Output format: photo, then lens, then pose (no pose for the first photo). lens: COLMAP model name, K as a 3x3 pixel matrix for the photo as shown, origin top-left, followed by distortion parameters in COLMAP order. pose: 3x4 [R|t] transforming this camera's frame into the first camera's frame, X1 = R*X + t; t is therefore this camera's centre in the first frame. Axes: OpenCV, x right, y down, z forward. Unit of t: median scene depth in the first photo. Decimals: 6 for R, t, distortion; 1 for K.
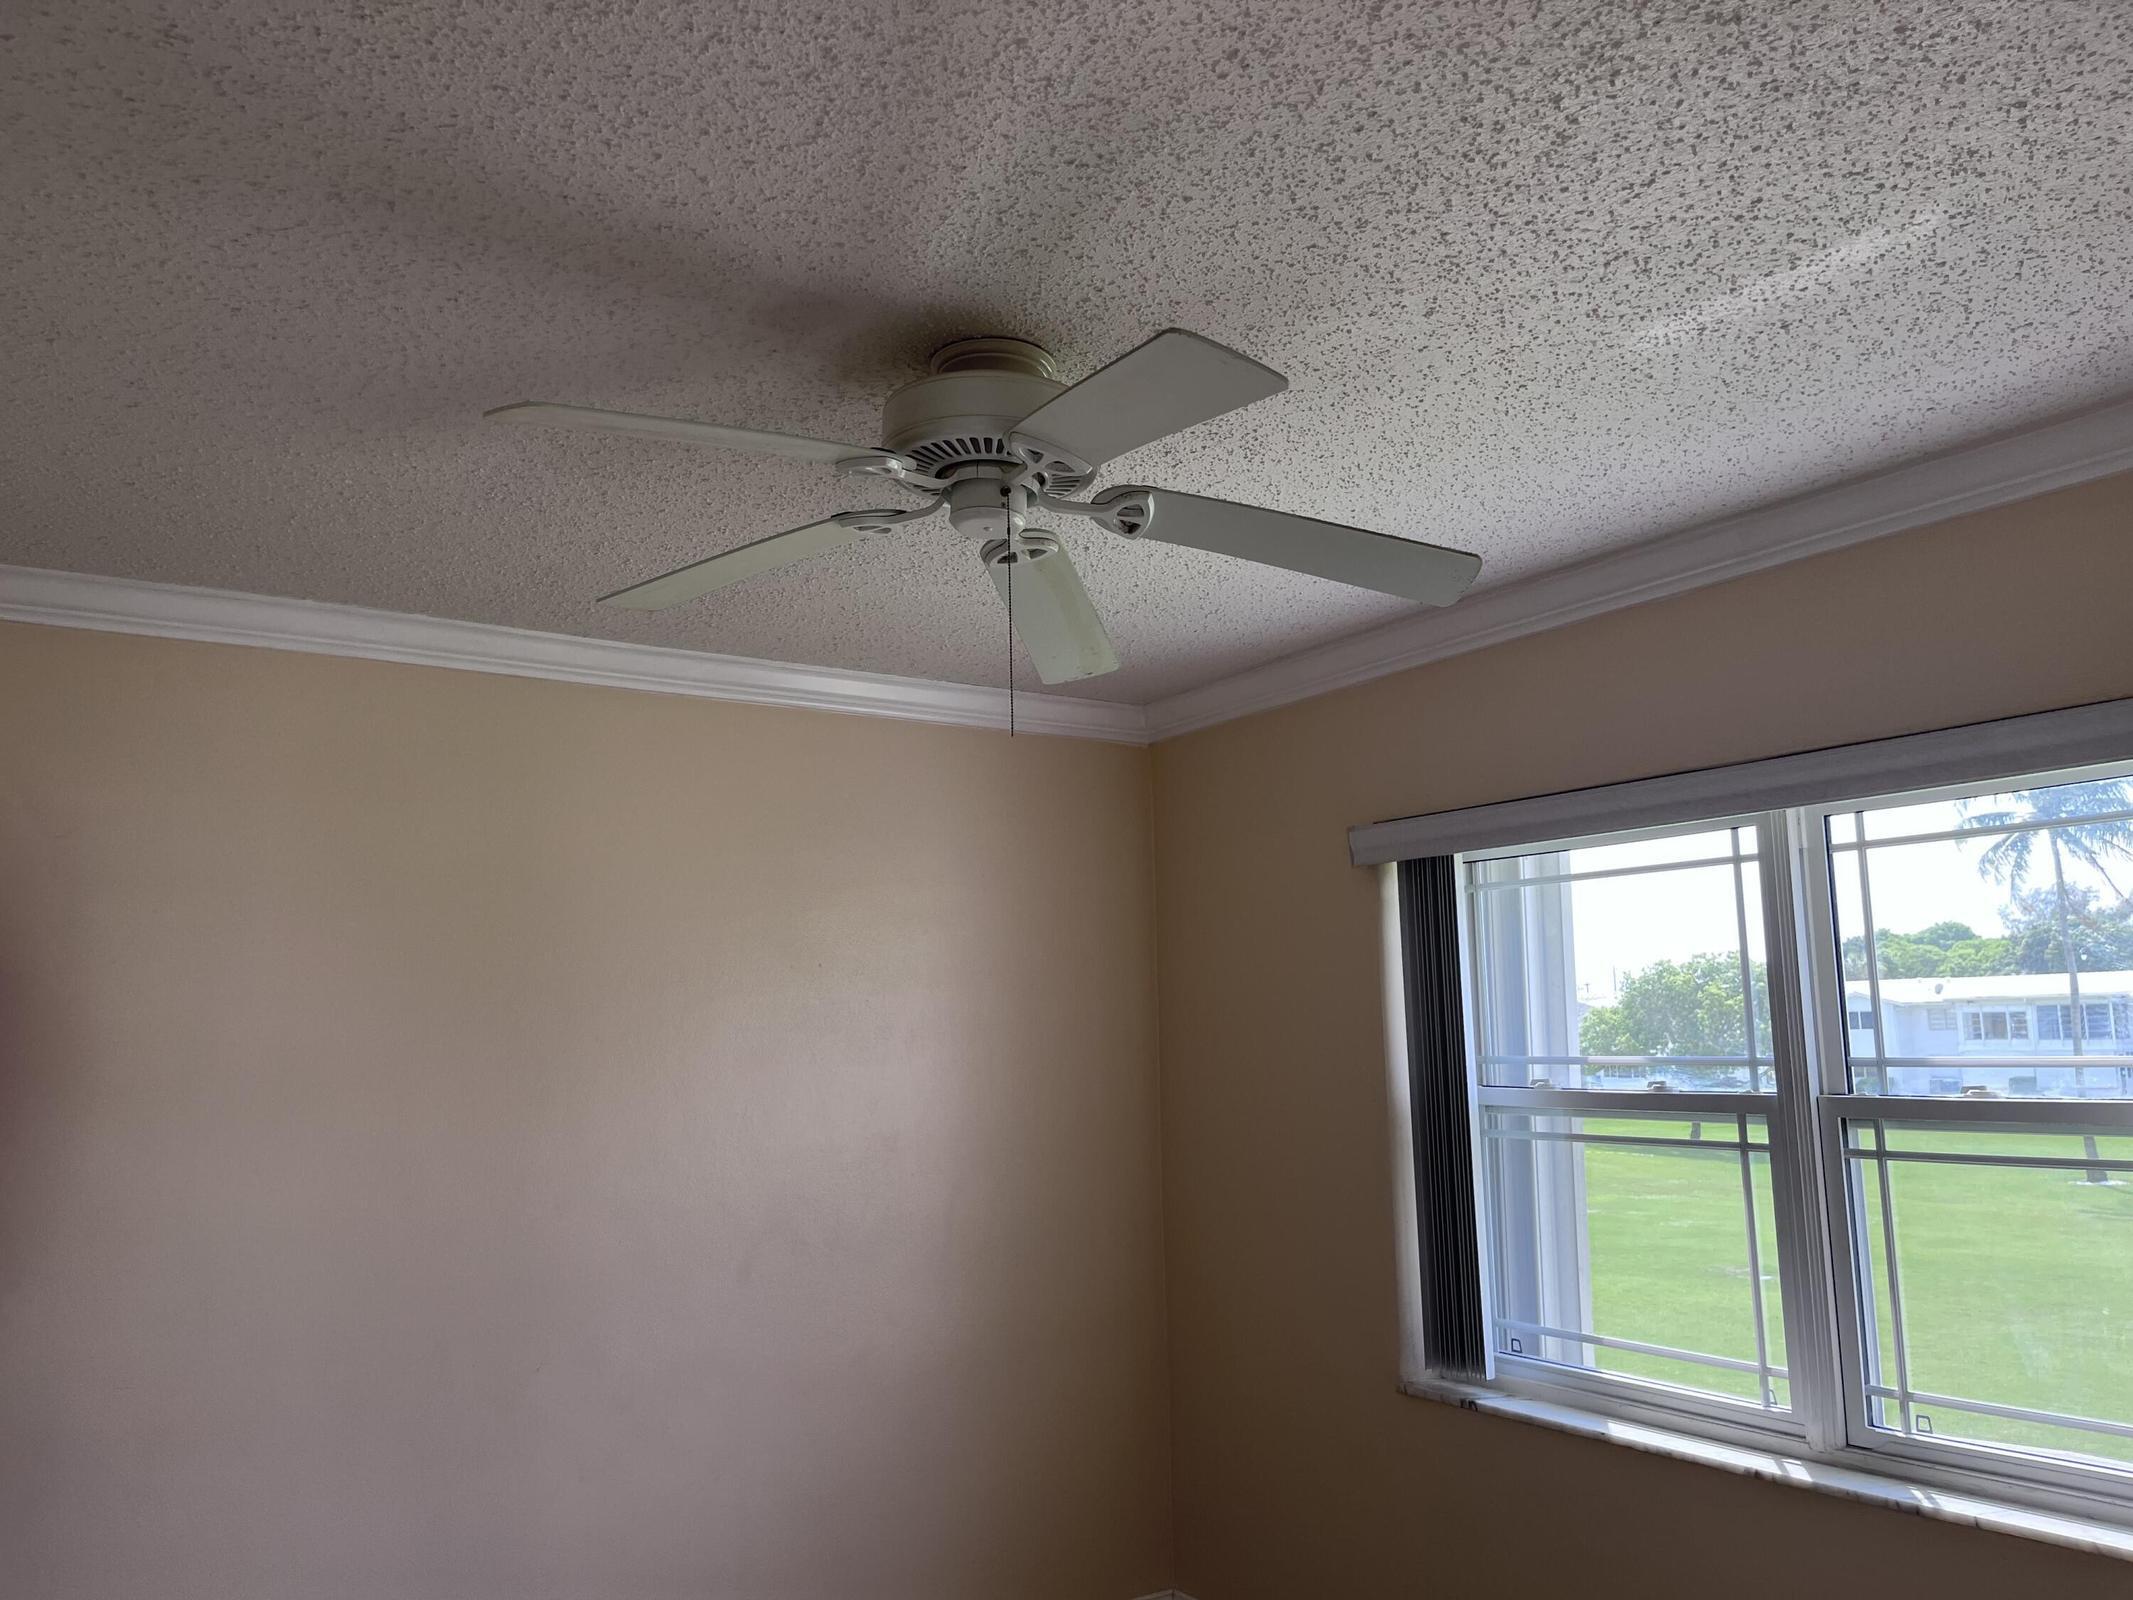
lens RADIAL K [[1644.1, 0, 1064.8], [0, 1644.1, 821.5], [0, 0, 1]] dist [0.021070, -0.003937]
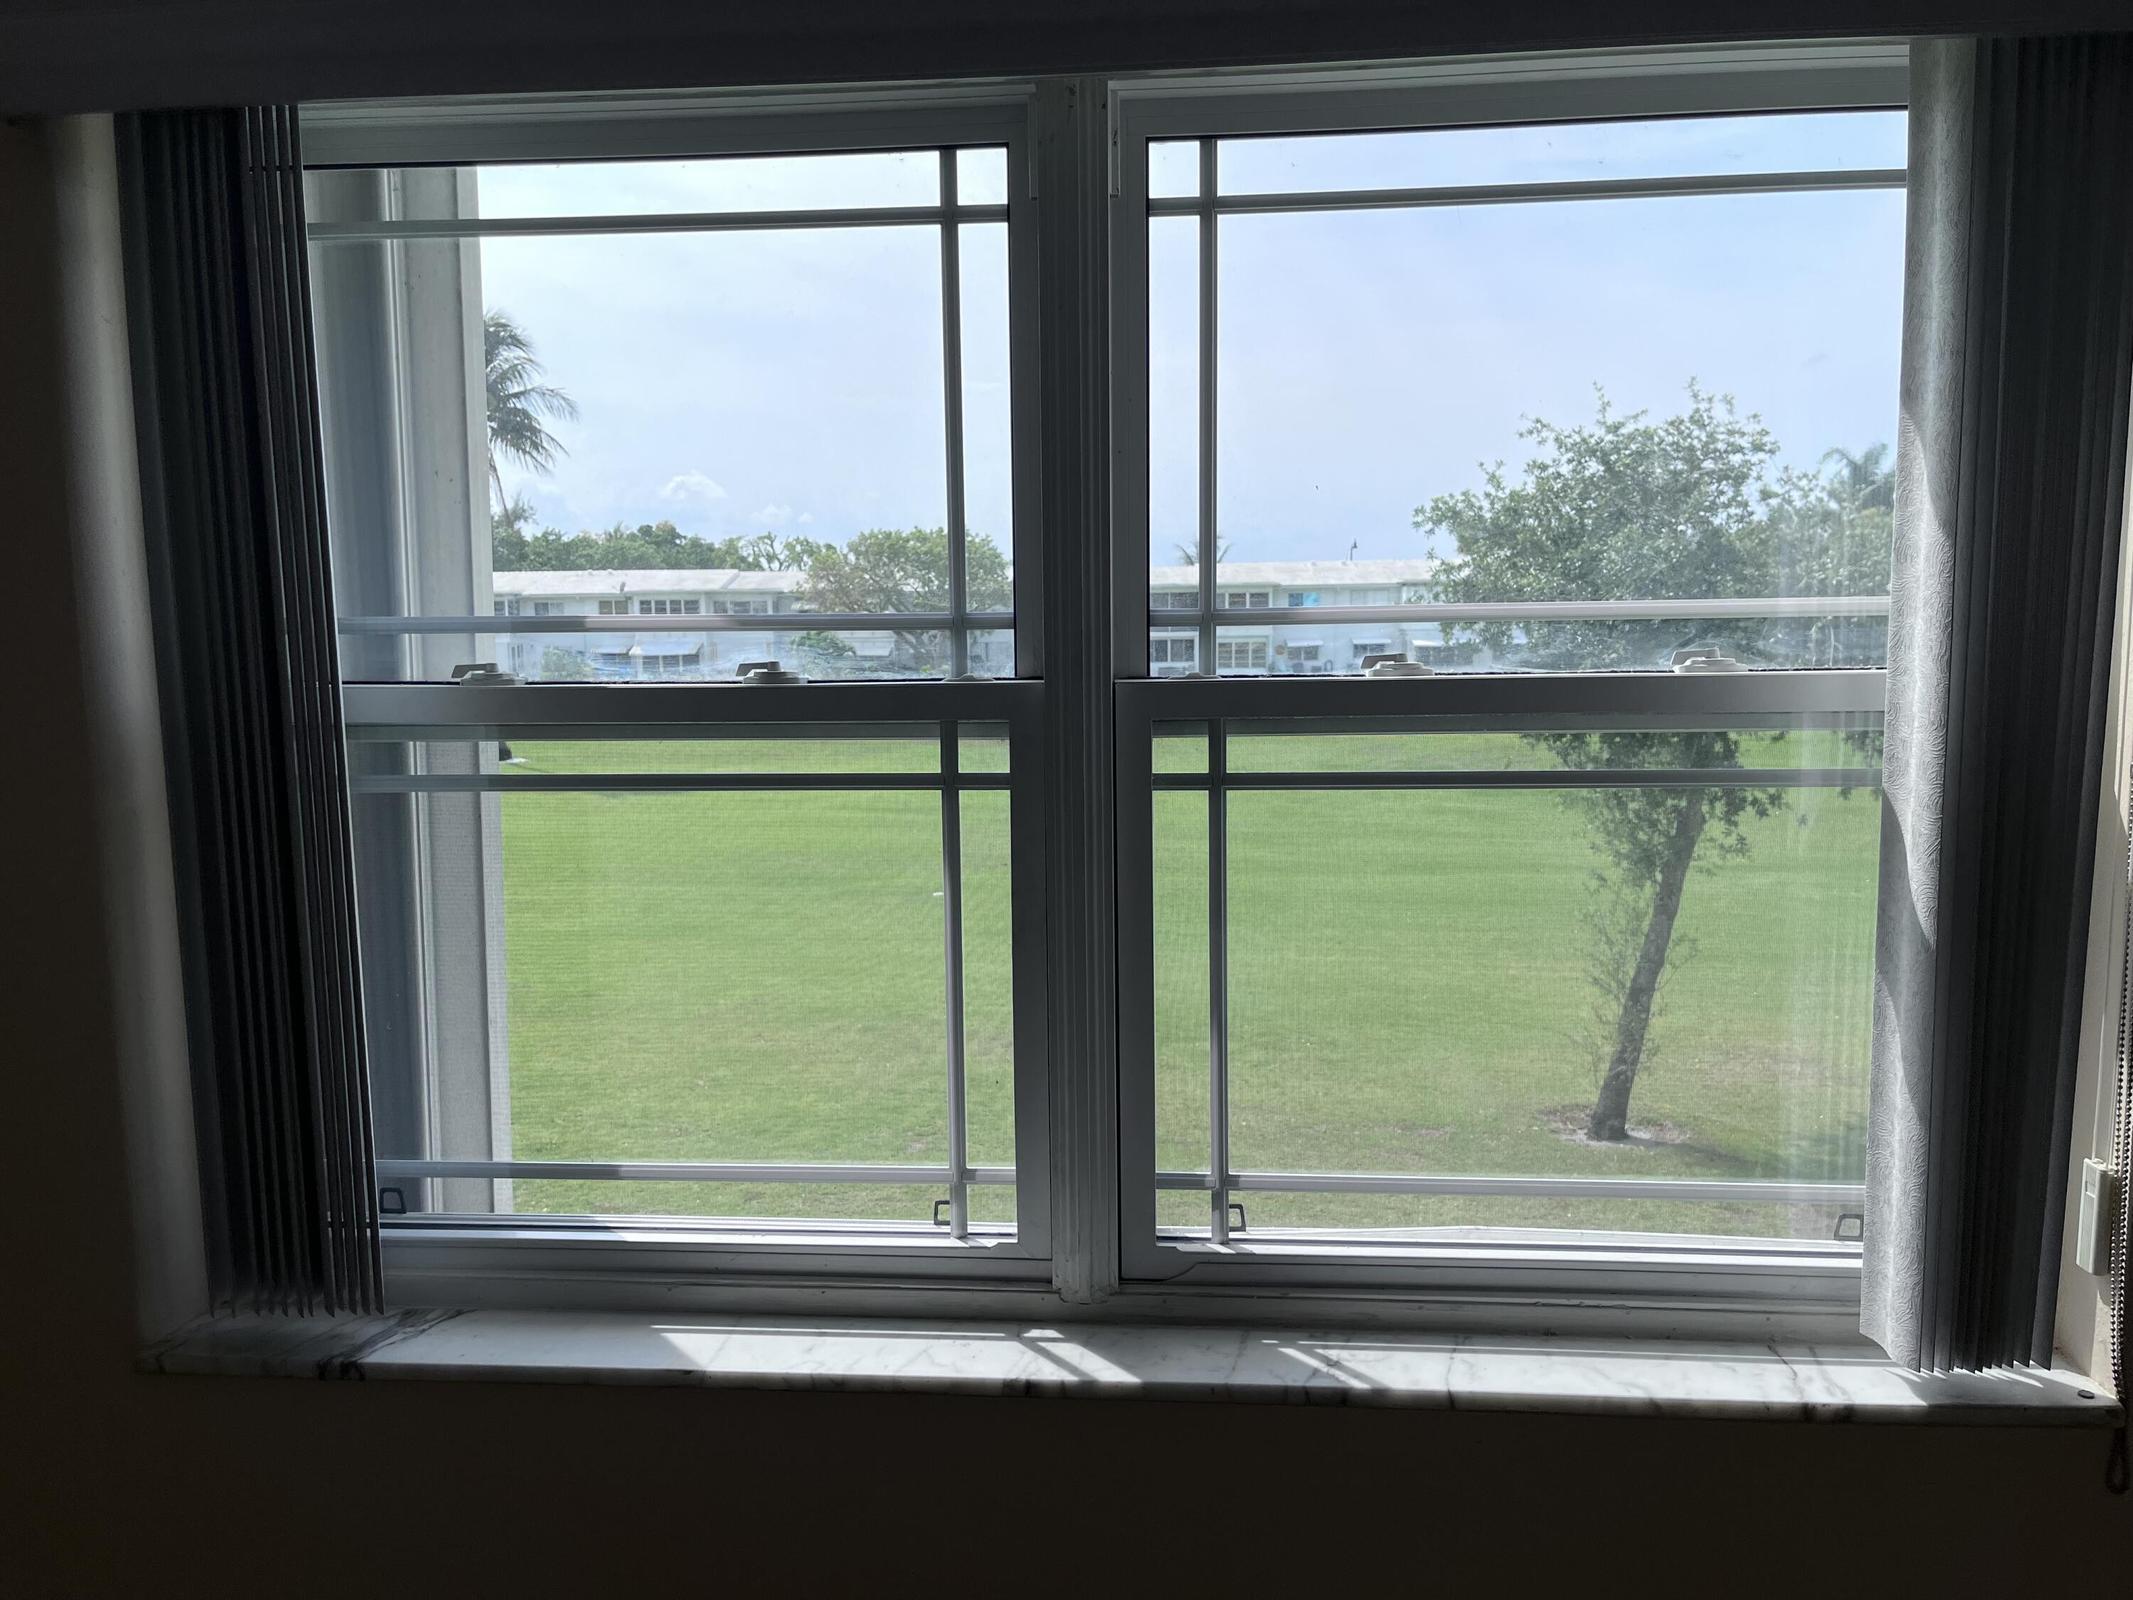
lens RADIAL K [[1644.1, 0, 1064.8], [0, 1644.1, 821.5], [0, 0, 1]] dist [0.021070, -0.003937]
pose [[0.621503, -0.085246, 0.778760, 0.027484], [-0.099251, 0.977484, 0.186208, 0.111712], [-0.777099, -0.193022, 0.599049, 0.675765]]
